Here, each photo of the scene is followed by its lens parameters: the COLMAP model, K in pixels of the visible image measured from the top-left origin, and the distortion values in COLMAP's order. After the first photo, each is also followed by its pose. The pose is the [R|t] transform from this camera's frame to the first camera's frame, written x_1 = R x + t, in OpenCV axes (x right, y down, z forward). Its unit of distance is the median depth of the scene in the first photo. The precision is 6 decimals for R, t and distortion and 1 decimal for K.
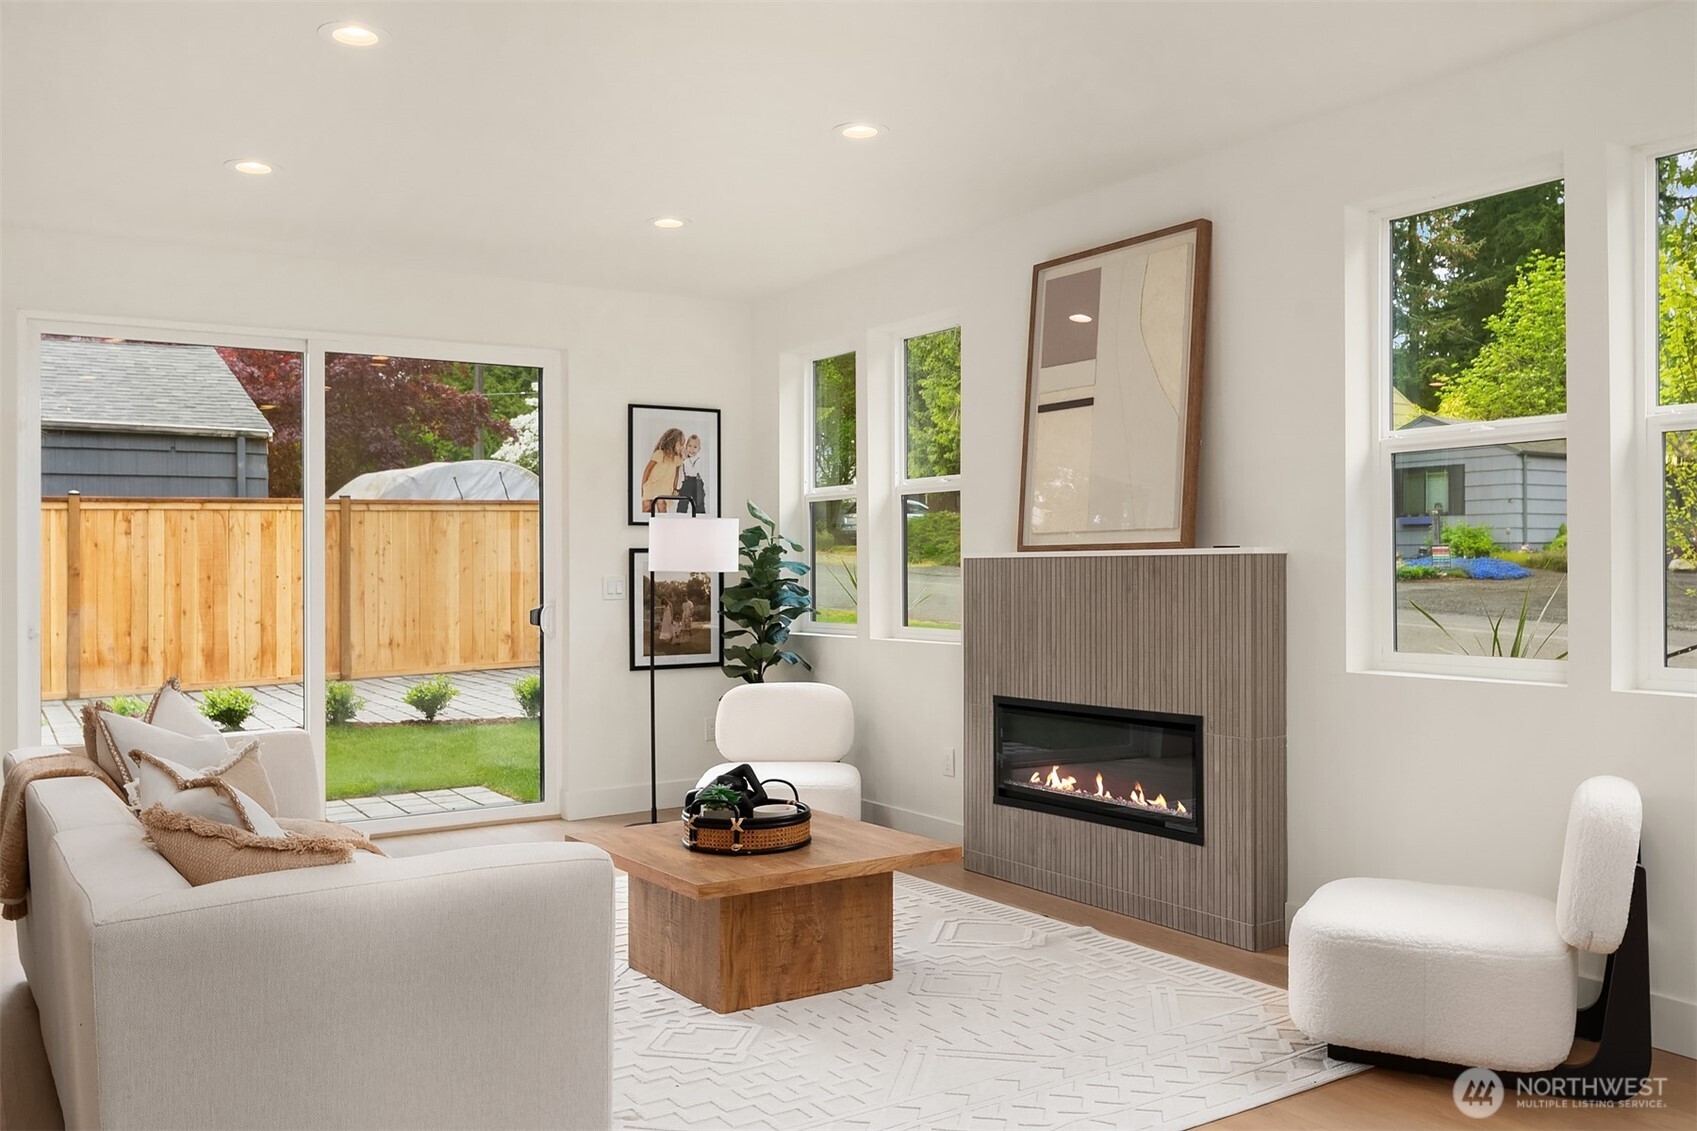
lens RADIAL K [[1410.7, 0, 851.7], [0, 1410.7, 555.1], [0, 0, 1]] dist [-0.004520, 0.012194]
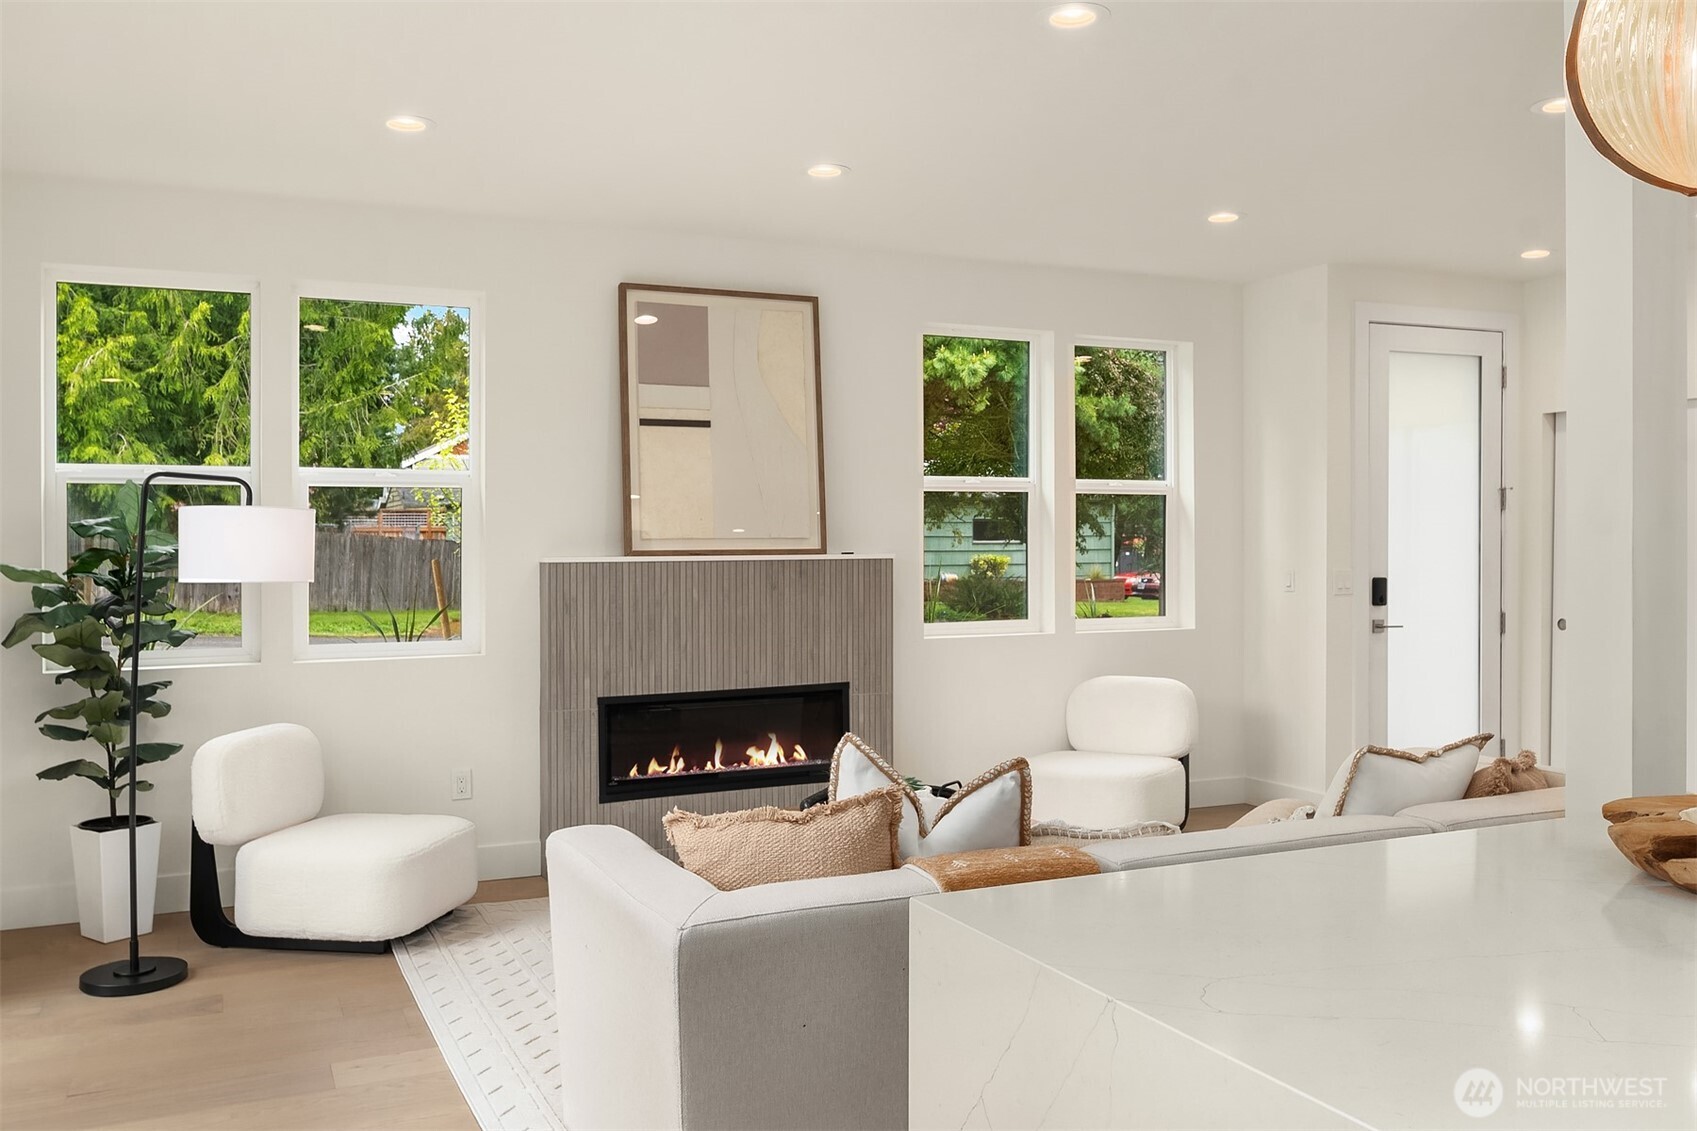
lens RADIAL K [[1410.7, 0, 839.3], [0, 1410.7, 578.5], [0, 0, 1]] dist [-0.004520, 0.012194]
pose [[0.151870, -0.014241, 0.988298, -0.916856], [-0.002389, 0.999888, 0.014775, -0.001583], [-0.988398, -0.004605, 0.151819, 0.704757]]
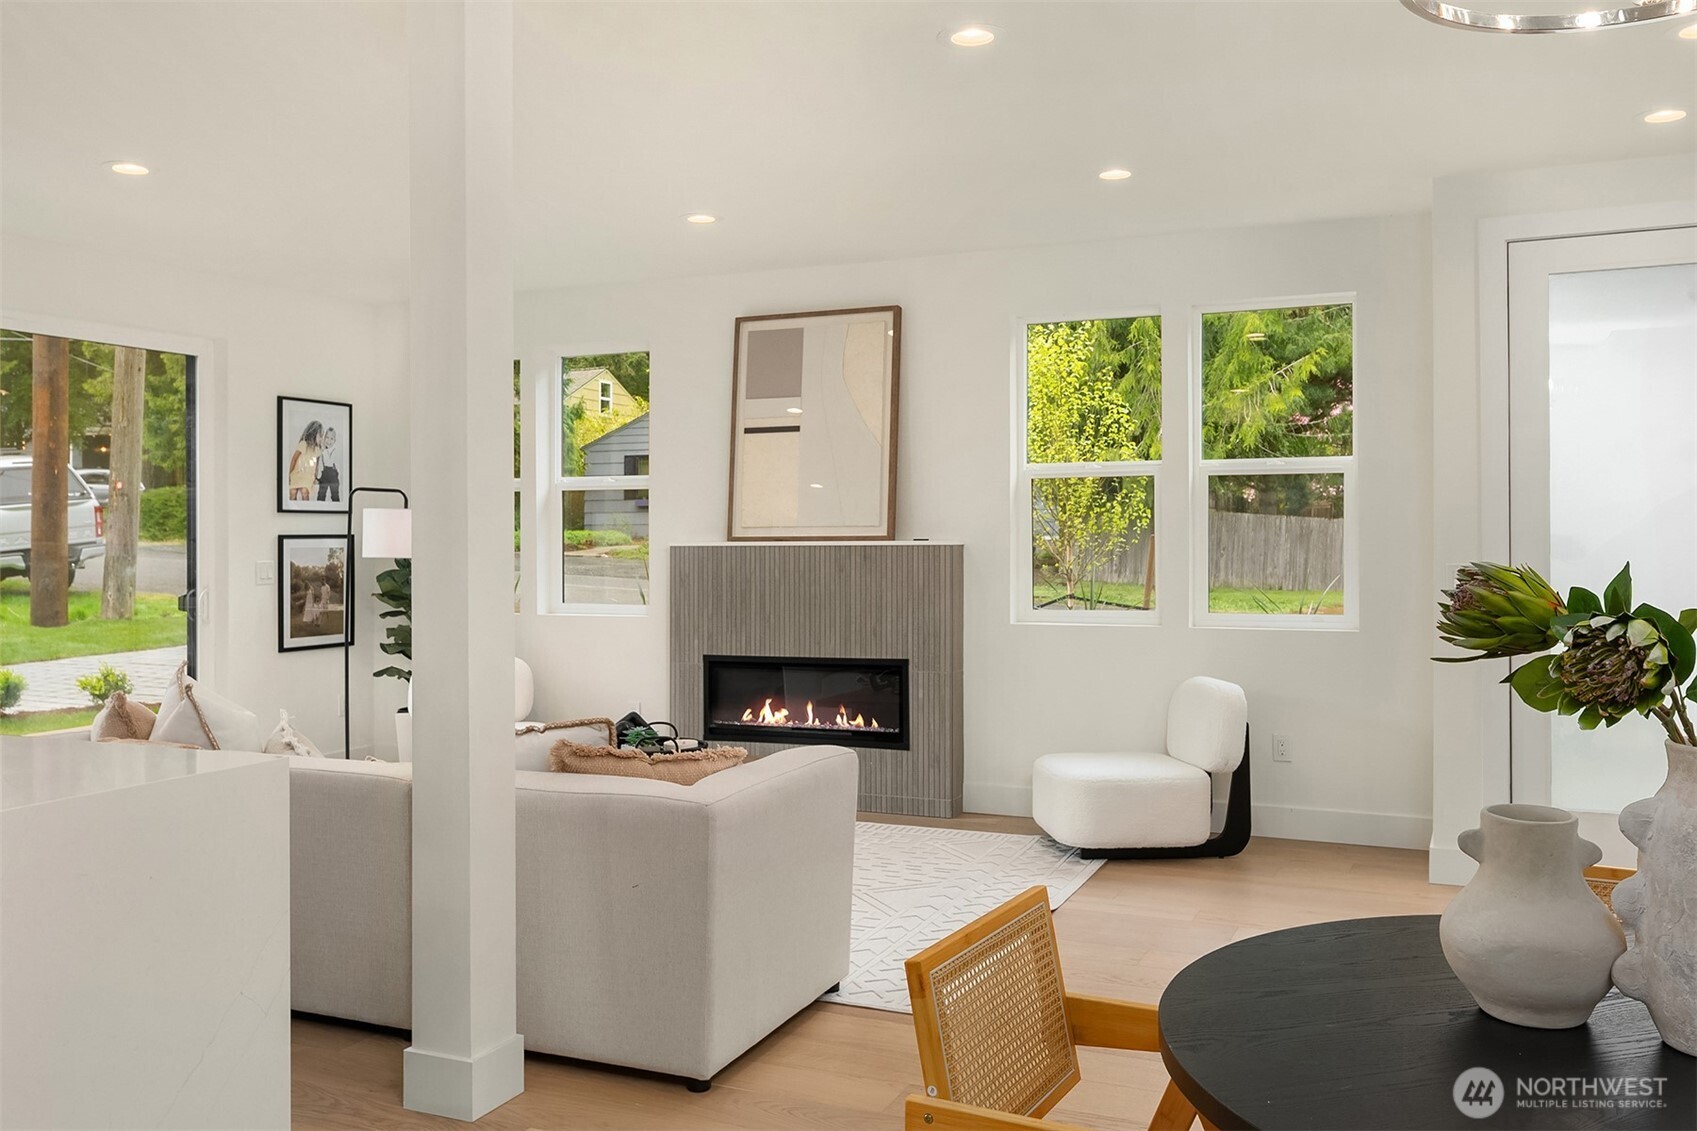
lens RADIAL K [[1410.7, 0, 851.0], [0, 1410.7, 550.5], [0, 0, 1]] dist [-0.004520, 0.012194]
pose [[0.838232, -0.003244, 0.545304, -0.500169], [-0.004423, 0.999909, 0.012748, -0.011308], [-0.545296, -0.013098, 0.838141, -0.137414]]
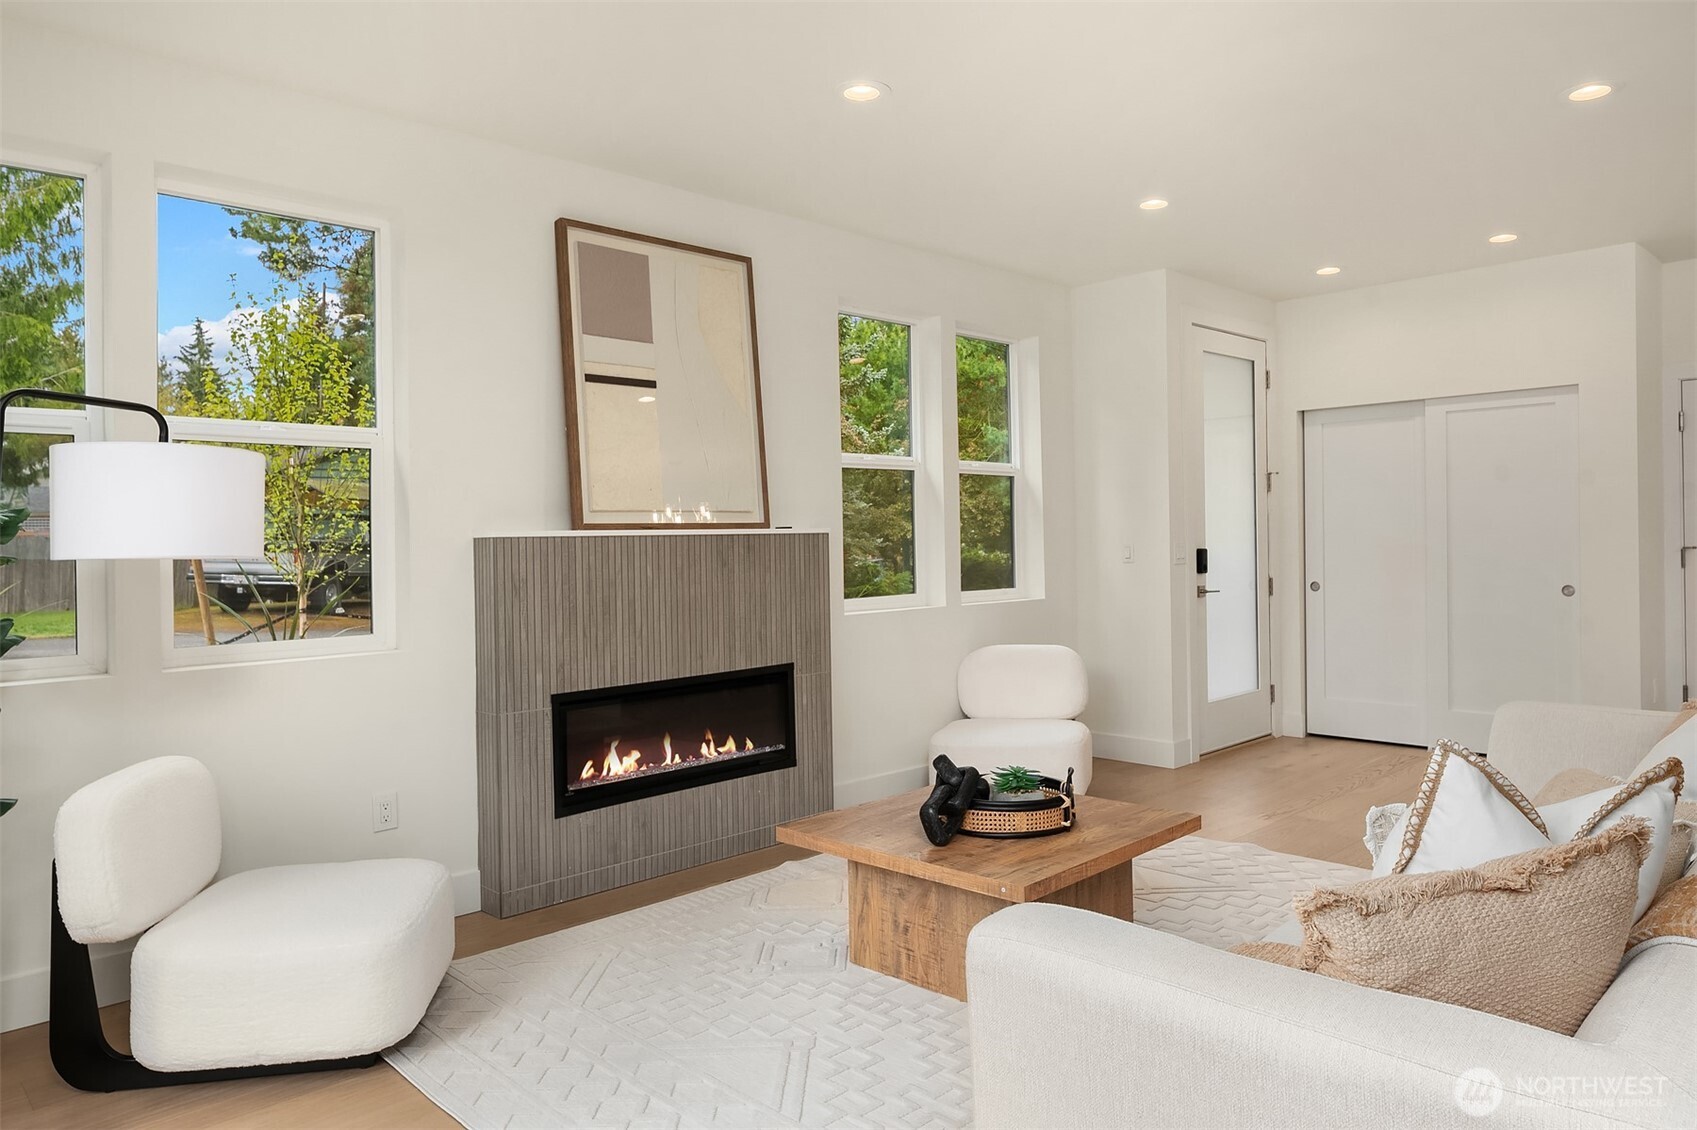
lens RADIAL K [[1117.1, 0, 839.9], [0, 1117.1, 553.6], [0, 0, 1]] dist [0.002208, -0.001182]
pose [[-0.188952, 0.001534, 0.981985, -0.638656], [0.012357, 0.999923, 0.000815, 0.014869], [-0.981909, 0.012288, -0.188956, 0.997492]]
